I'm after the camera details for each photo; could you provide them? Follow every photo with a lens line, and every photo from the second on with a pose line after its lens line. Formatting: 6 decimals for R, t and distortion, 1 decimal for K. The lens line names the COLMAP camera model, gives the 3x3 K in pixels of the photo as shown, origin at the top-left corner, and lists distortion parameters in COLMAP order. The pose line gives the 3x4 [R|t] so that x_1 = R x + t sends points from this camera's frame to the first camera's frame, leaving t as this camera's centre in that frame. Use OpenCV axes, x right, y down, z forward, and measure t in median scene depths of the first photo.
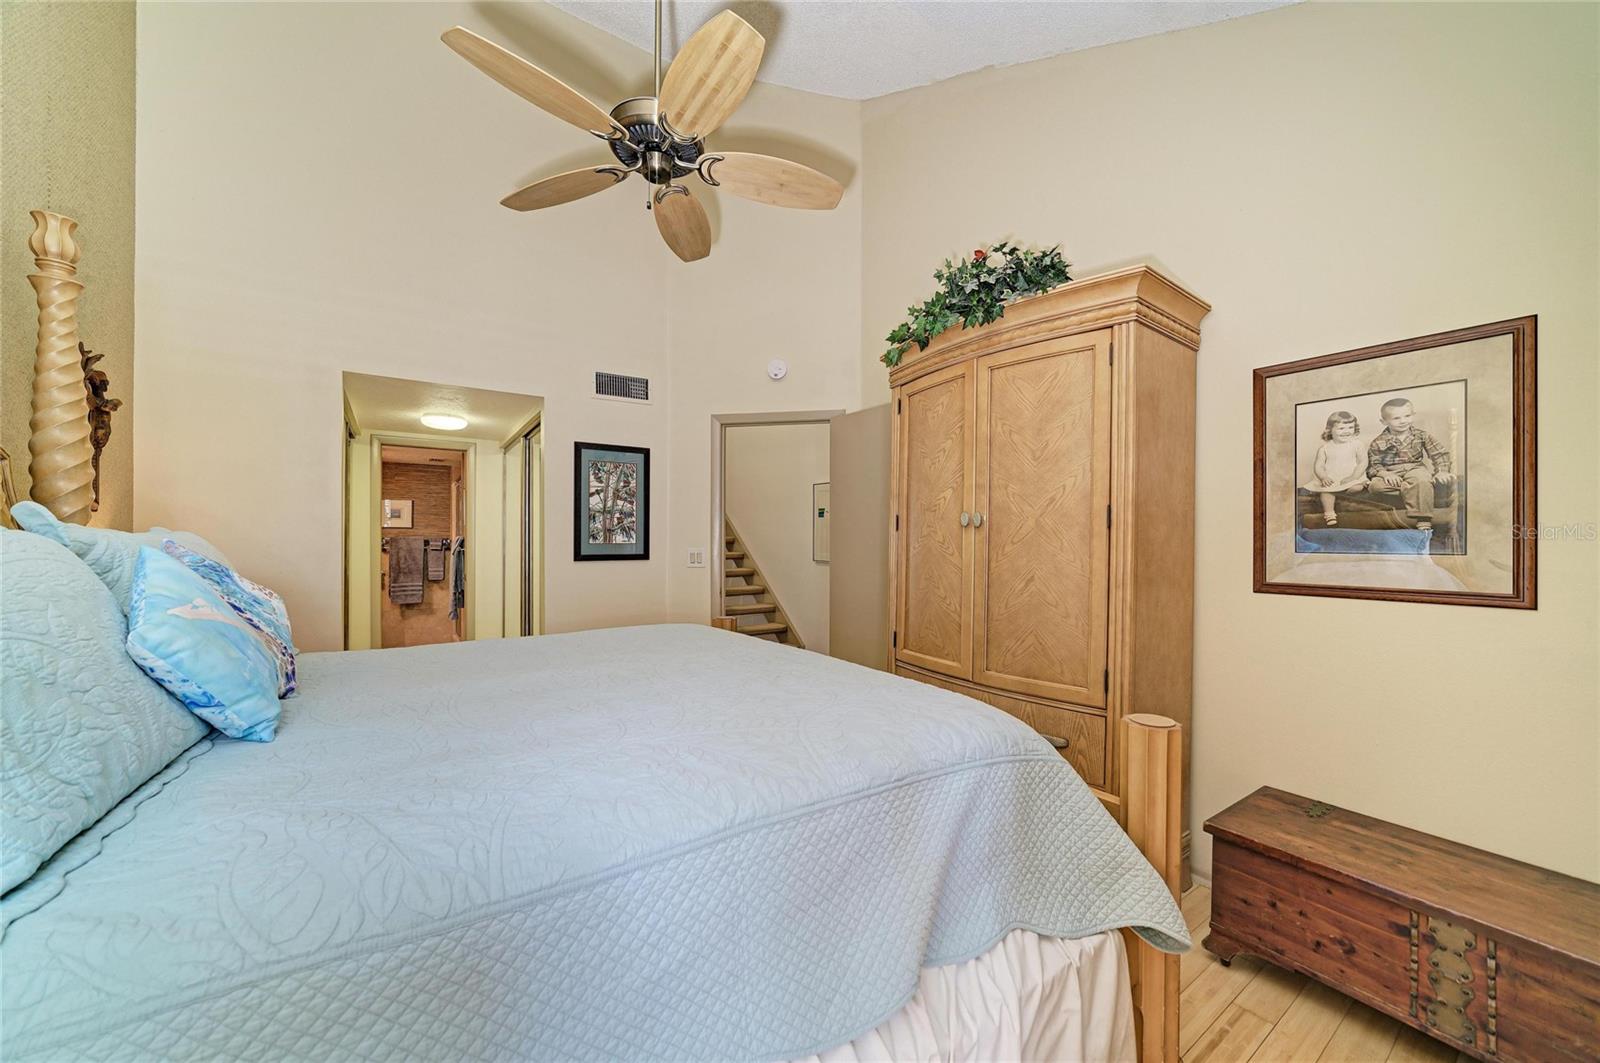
lens RADIAL K [[559.2, 0, 786.5], [0, 559.2, 541.5], [0, 0, 1]] dist [-0.016241, 0.000867]
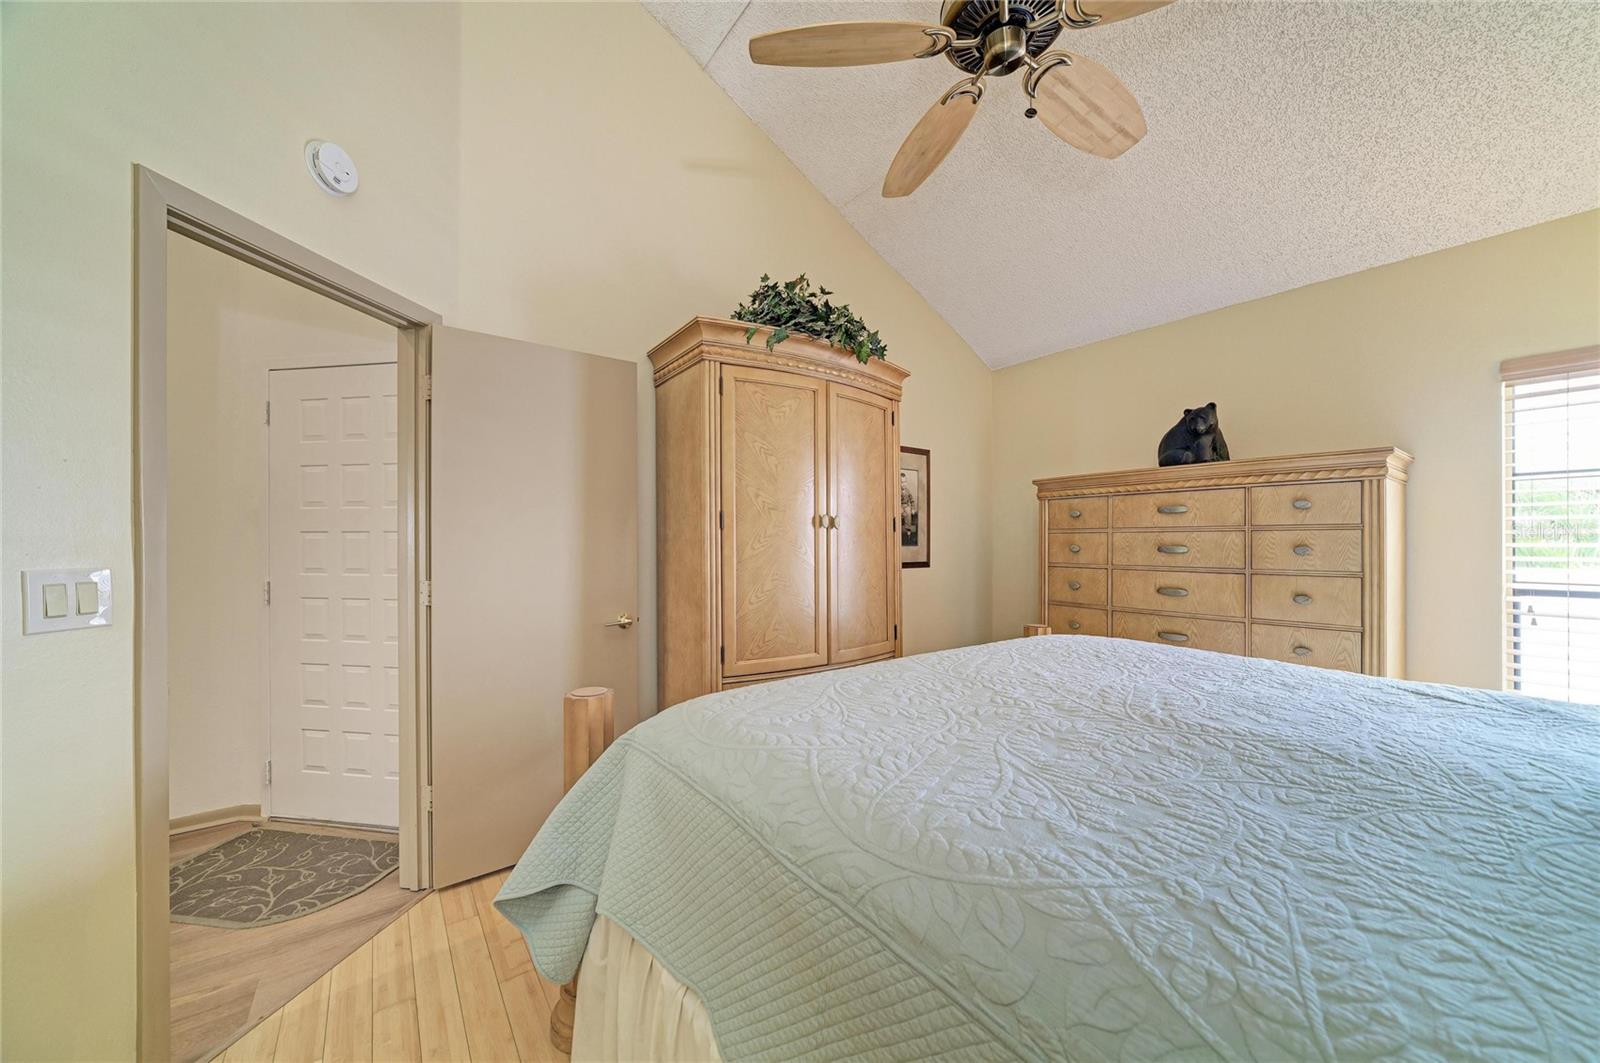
lens RADIAL K [[583.3, 0, 792.3], [0, 583.3, 537.9], [0, 0, 1]] dist [-0.014731, 0.000556]
pose [[-0.015094, -0.004240, 0.999877, -1.146929], [-0.005680, 0.999975, 0.004155, -0.015911], [-0.999870, -0.005617, -0.015117, 1.465009]]
